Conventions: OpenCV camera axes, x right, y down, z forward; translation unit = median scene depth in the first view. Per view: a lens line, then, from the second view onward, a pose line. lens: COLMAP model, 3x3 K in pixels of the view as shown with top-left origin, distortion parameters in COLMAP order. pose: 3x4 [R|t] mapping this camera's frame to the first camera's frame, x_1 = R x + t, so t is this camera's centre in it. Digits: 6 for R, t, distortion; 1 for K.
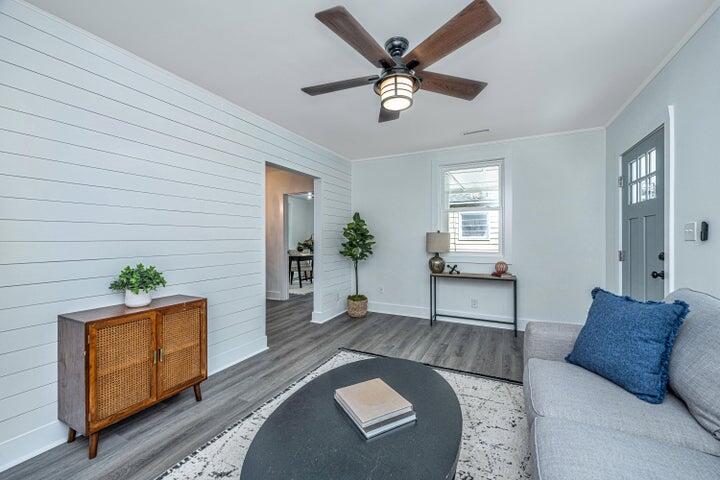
lens RADIAL K [[288.3, 0, 370.0], [0, 288.3, 238.5], [0, 0, 1]] dist [-0.000045, 0.000050]
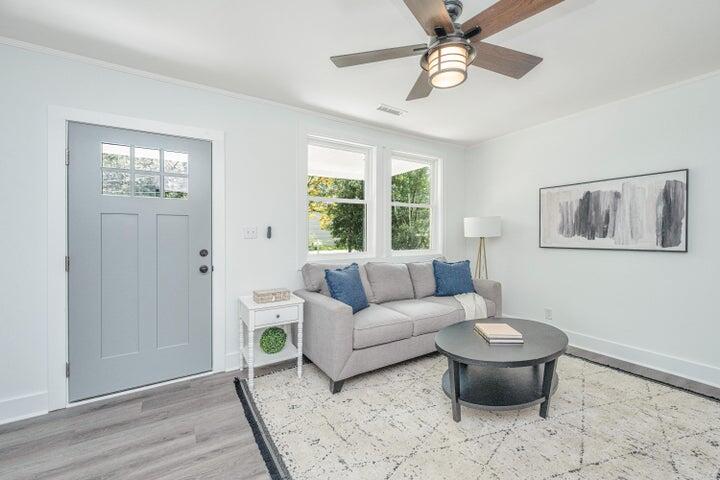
lens RADIAL K [[286.5, 0, 357.8], [0, 286.5, 237.5], [0, 0, 1]] dist [-0.010385, 0.000330]
pose [[-0.842645, -0.001228, 0.538469, -0.124685], [0.003722, 0.999960, 0.008105, -0.001835], [-0.538457, 0.008834, -0.842607, 1.667678]]
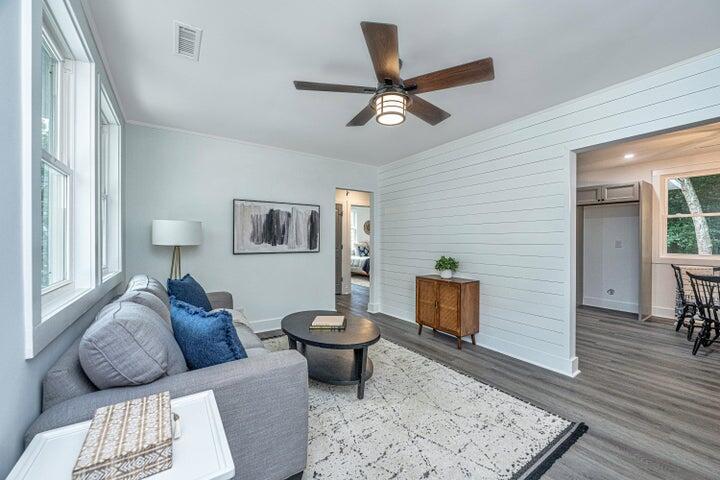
lens RADIAL K [[288.3, 0, 370.0], [0, 288.3, 238.5], [0, 0, 1]] dist [-0.000045, 0.000050]
pose [[-0.487460, -0.002796, -0.873141, 0.979089], [-0.002363, 0.999995, -0.001883, -0.022504], [0.873142, 0.001145, -0.487464, 1.330283]]
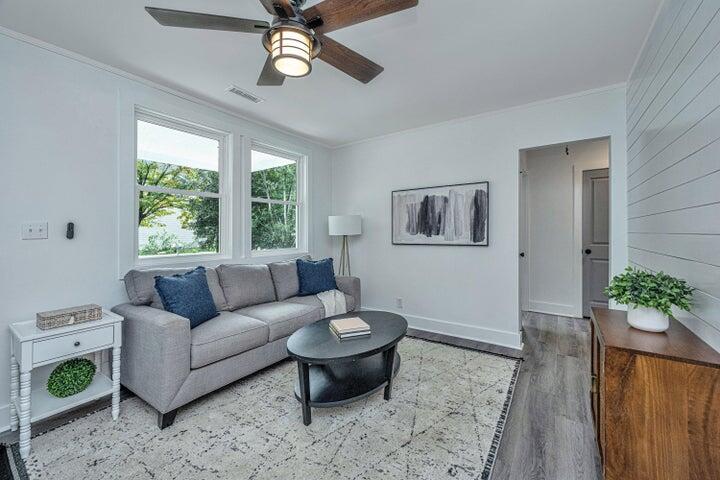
lens RADIAL K [[290.0, 0, 360.0], [0, 290.0, 240.0], [0, 0, 1]] dist [0.001692, 0.000556]
pose [[-0.988254, 0.004979, 0.152737, -0.199003], [0.008324, 0.999739, 0.021265, 0.003141], [-0.152591, 0.022287, -0.988038, 1.591950]]
